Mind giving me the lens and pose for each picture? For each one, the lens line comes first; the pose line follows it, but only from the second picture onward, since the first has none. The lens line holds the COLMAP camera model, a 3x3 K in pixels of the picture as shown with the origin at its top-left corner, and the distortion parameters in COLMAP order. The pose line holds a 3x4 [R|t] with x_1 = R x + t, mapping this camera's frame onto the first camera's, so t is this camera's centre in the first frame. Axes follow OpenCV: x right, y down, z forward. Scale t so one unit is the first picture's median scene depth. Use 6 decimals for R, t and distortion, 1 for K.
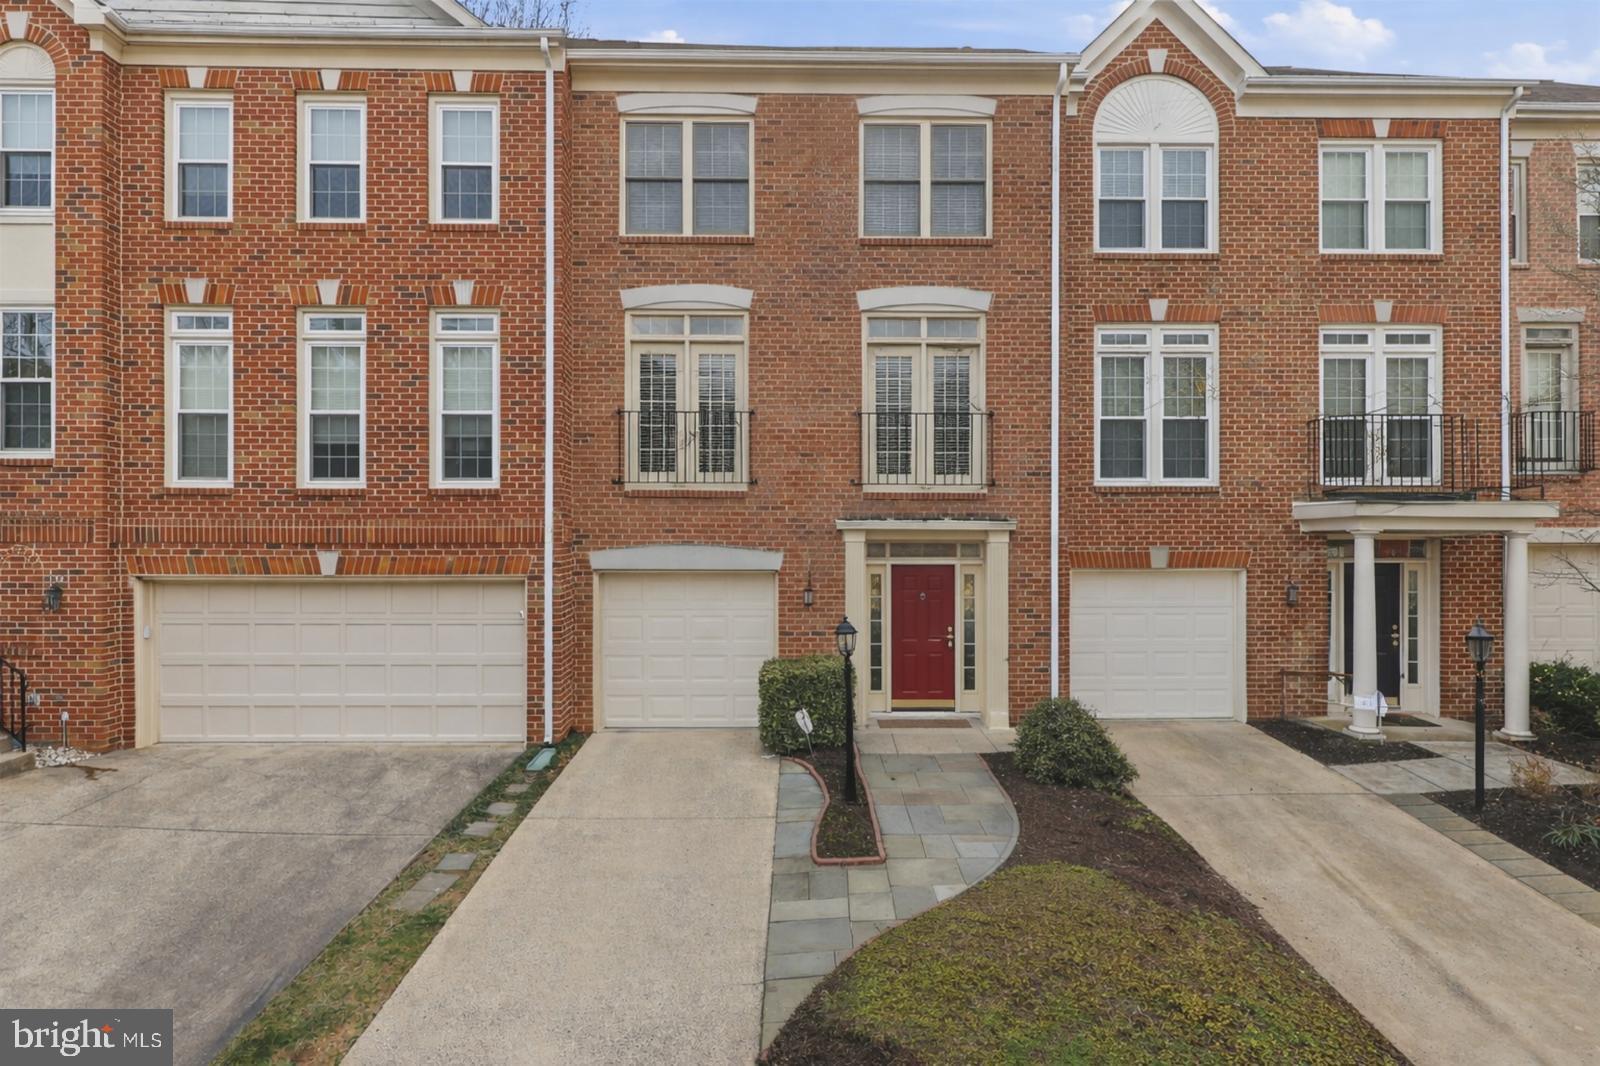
lens RADIAL K [[845.4, 0, 798.4], [0, 845.4, 529.7], [0, 0, 1]] dist [0.002061, -0.000030]
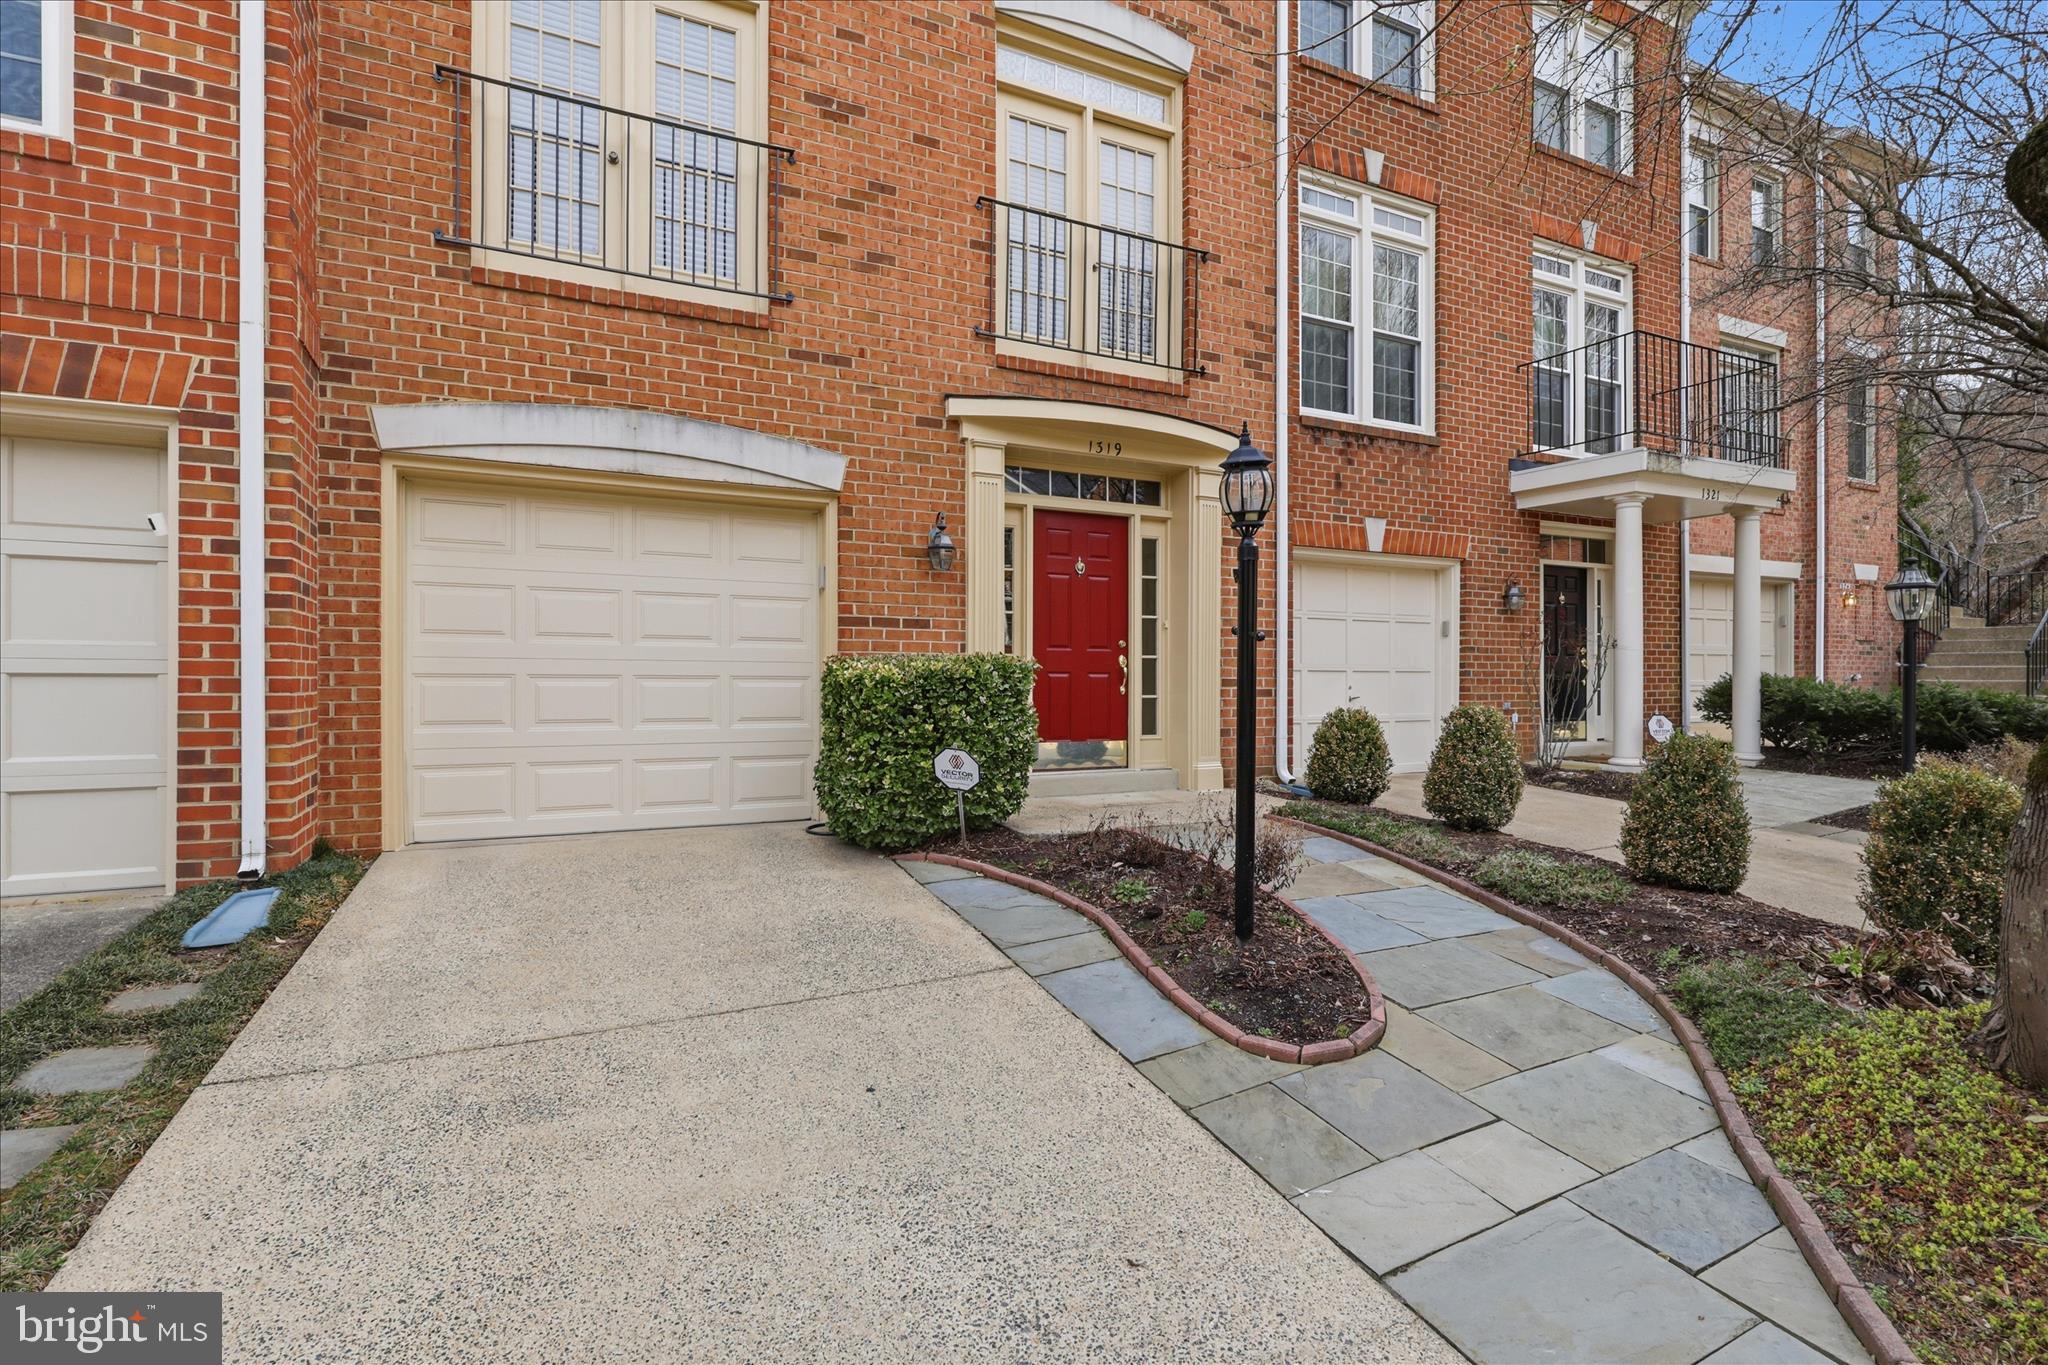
lens RADIAL K [[958.5, 0, 1022.7], [0, 958.5, 680.3], [0, 0, 1]] dist [-0.000207, 0.000546]
pose [[0.903204, -0.001489, 0.429208, -0.173278], [0.003759, 0.999983, -0.004441, 0.170120], [-0.429194, 0.005624, 0.903195, 0.485222]]
